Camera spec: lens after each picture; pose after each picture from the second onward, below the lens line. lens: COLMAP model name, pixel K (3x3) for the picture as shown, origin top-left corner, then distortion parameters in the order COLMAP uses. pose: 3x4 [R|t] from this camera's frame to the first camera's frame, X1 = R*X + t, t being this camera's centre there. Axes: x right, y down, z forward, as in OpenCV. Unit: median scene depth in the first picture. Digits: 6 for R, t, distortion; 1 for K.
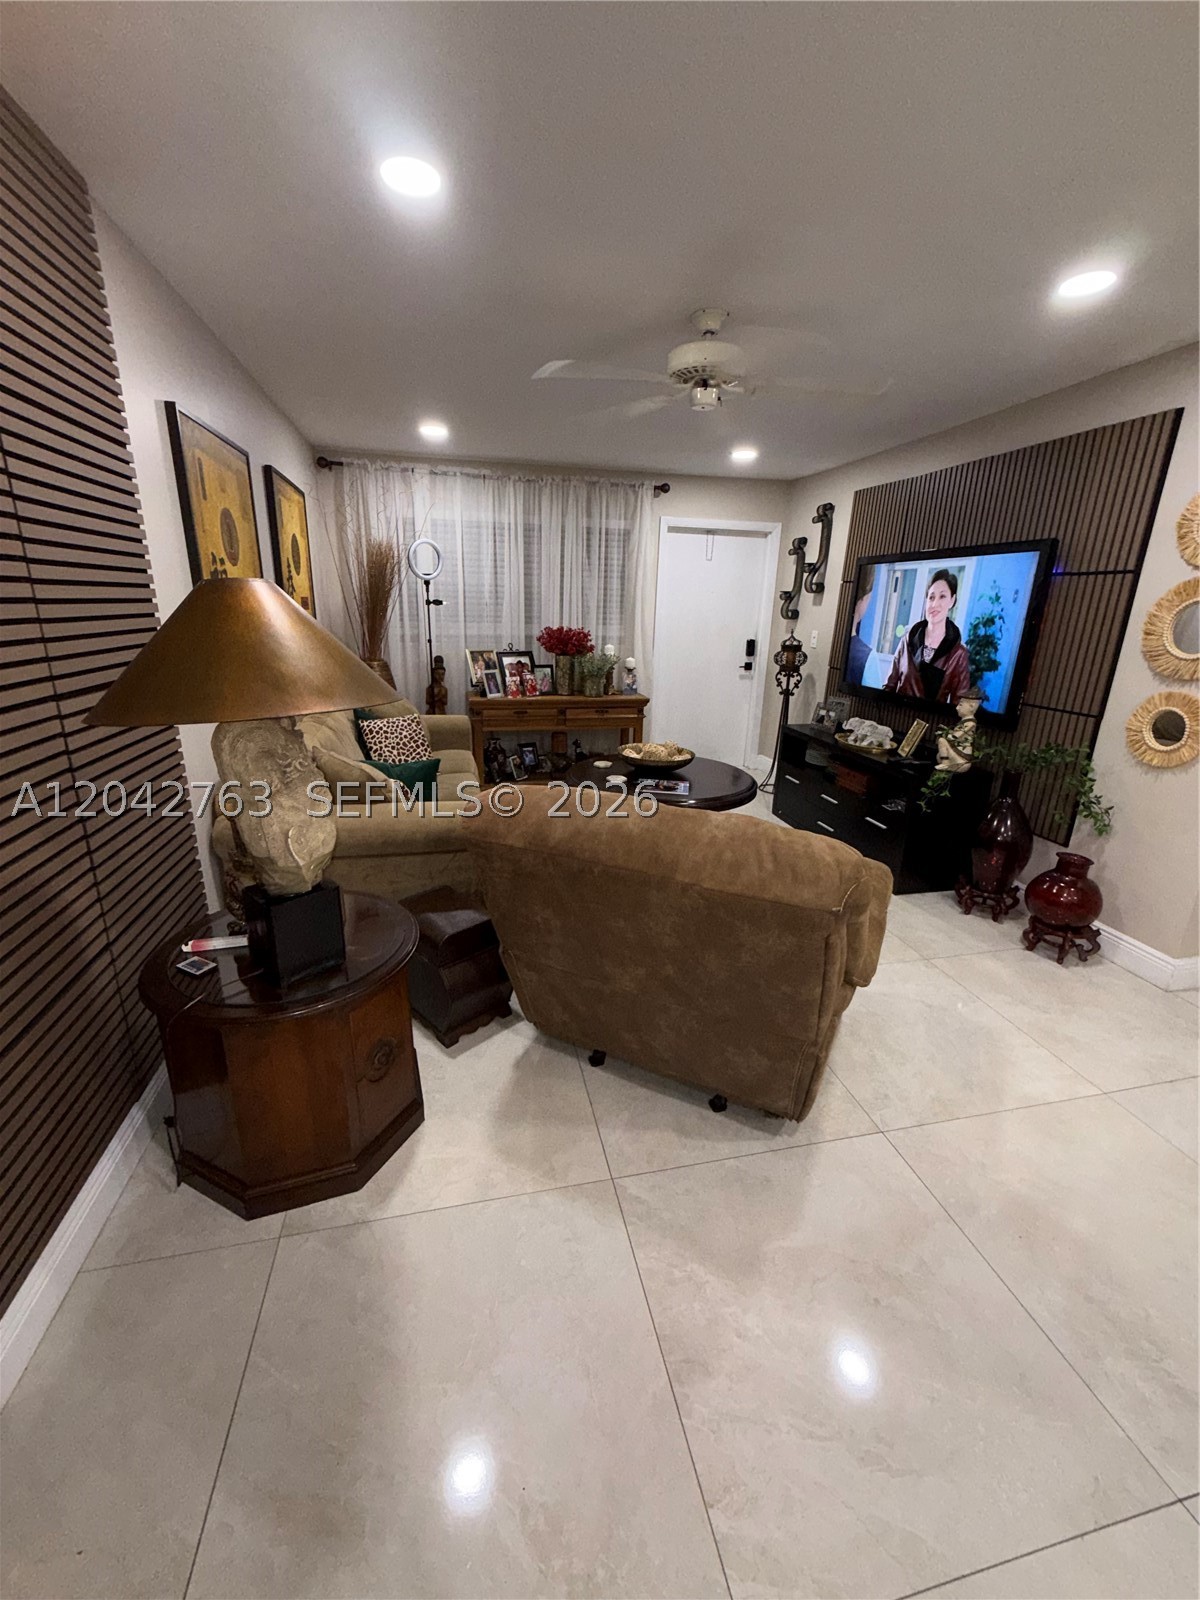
lens RADIAL K [[636.1, 0, 598.2], [0, 636.1, 798.2], [0, 0, 1]] dist [-0.000708, 0.000377]
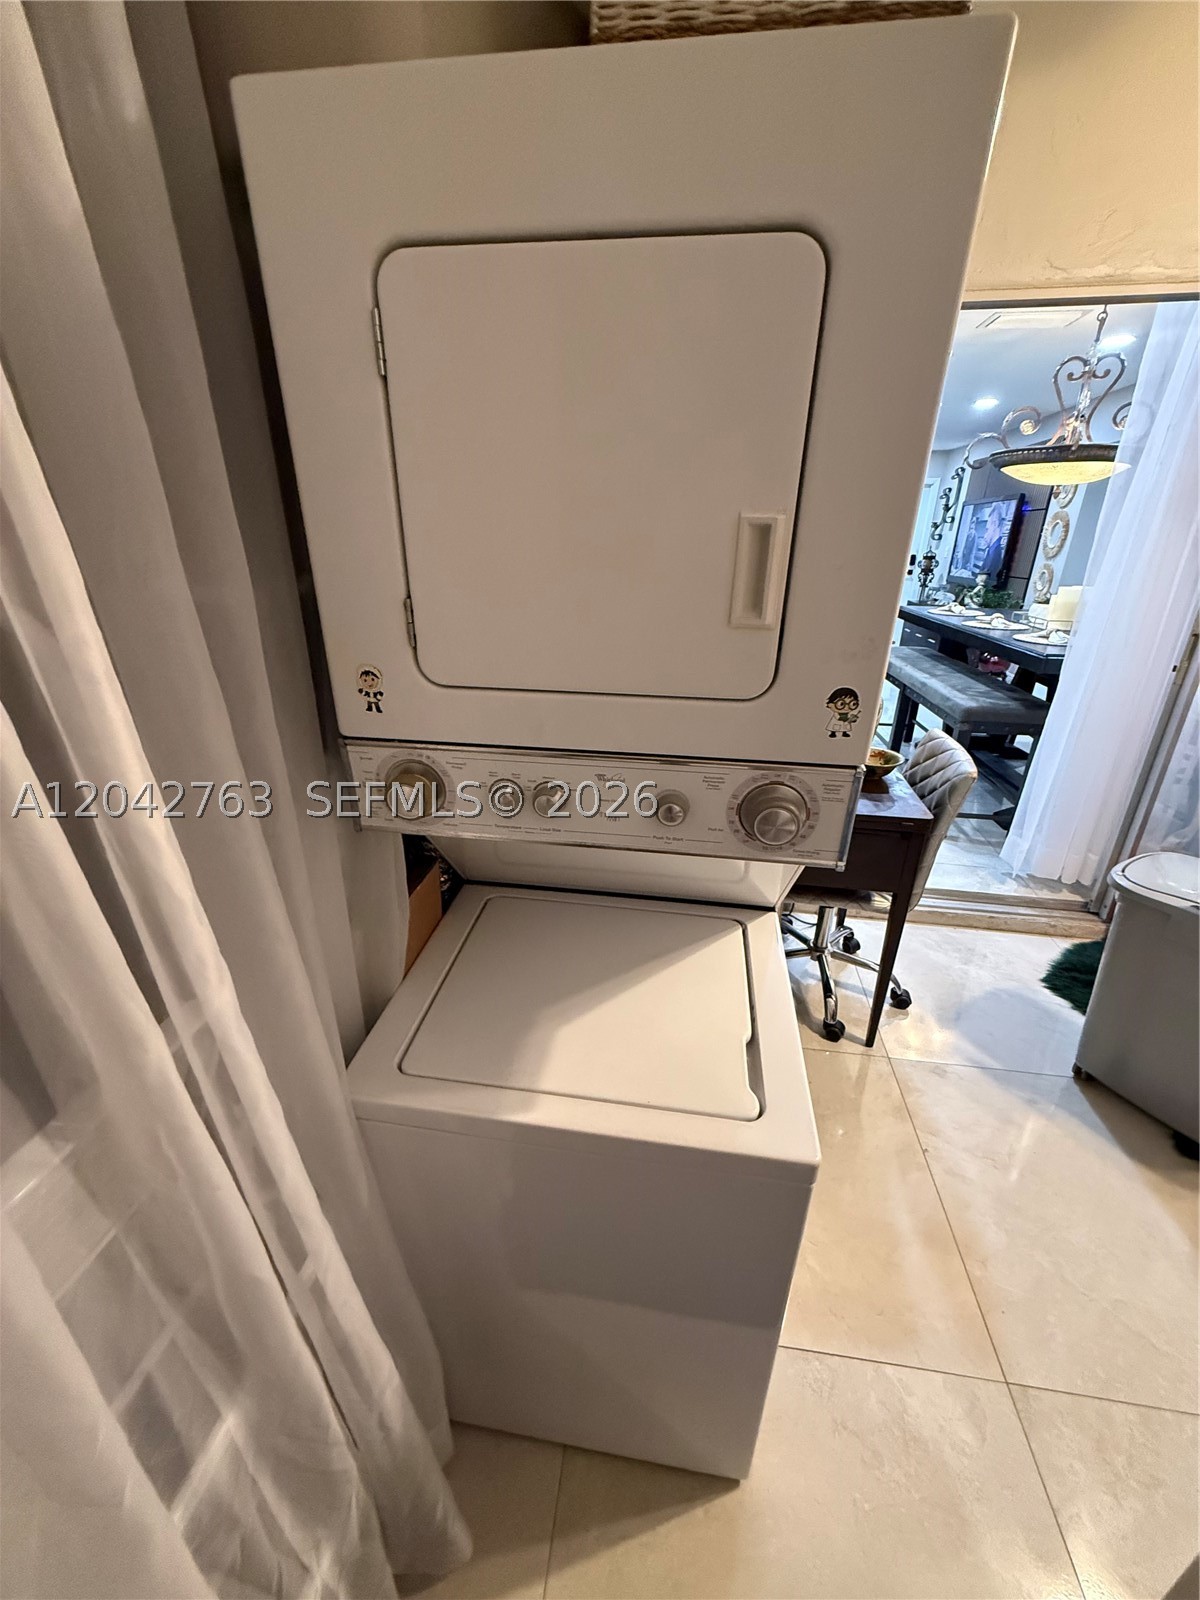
lens RADIAL K [[636.1, 0, 598.2], [0, 636.1, 798.2], [0, 0, 1]] dist [-0.000708, 0.000377]
pose [[0.931106, 0.131204, -0.340334, 0.147872], [-0.102303, 0.989551, 0.101601, 0.309723], [0.350108, -0.059784, 0.934800, -0.903582]]
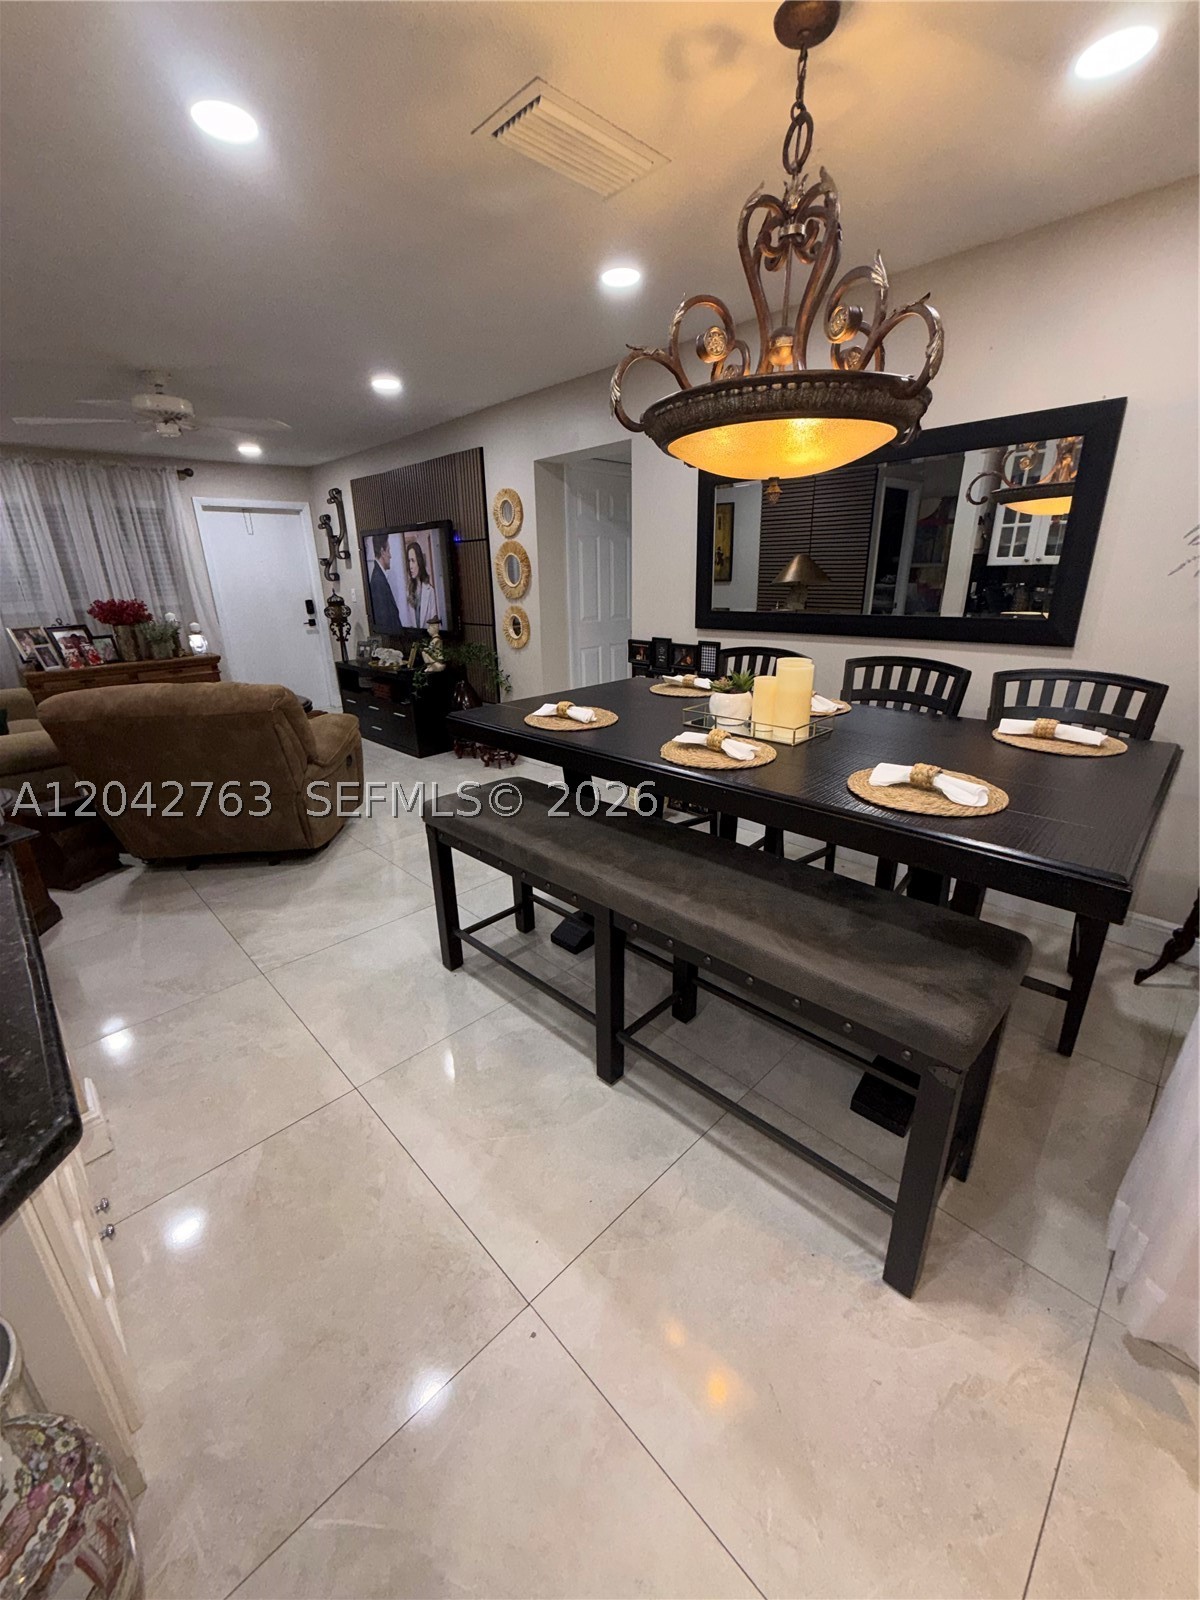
lens RADIAL K [[636.1, 0, 598.2], [0, 636.1, 798.2], [0, 0, 1]] dist [-0.000708, 0.000377]
pose [[0.852548, -0.219696, 0.474232, 0.062041], [0.196734, 0.975522, 0.098251, 0.123809], [-0.484209, 0.009534, 0.874900, -0.368037]]
